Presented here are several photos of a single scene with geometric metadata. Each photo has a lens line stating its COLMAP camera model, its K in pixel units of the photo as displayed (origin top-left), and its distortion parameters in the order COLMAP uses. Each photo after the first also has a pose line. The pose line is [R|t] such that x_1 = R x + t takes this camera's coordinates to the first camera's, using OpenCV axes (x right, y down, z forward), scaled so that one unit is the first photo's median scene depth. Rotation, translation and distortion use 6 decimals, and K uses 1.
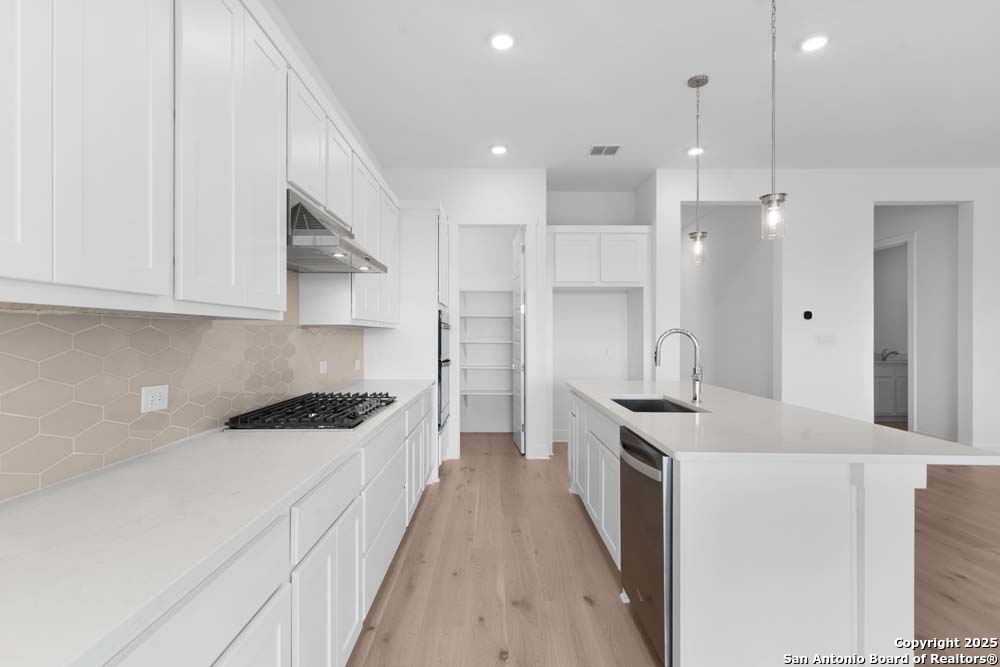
lens RADIAL K [[492.4, 0, 500.7], [0, 492.4, 335.3], [0, 0, 1]] dist [0.005548, 0.001129]
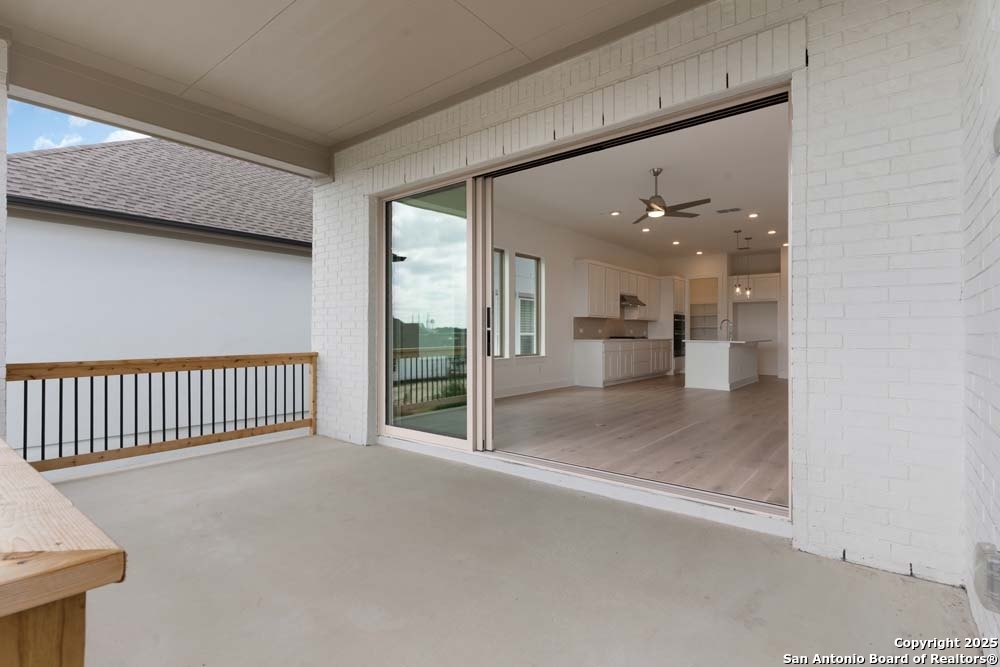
lens RADIAL K [[492.4, 0, 500.7], [0, 492.4, 335.3], [0, 0, 1]] dist [0.005548, 0.001129]
pose [[0.766501, 0.000519, -0.642243, 0.993202], [0.000071, 1.000000, 0.000892, 0.072390], [0.642243, -0.000729, 0.766501, -1.945301]]
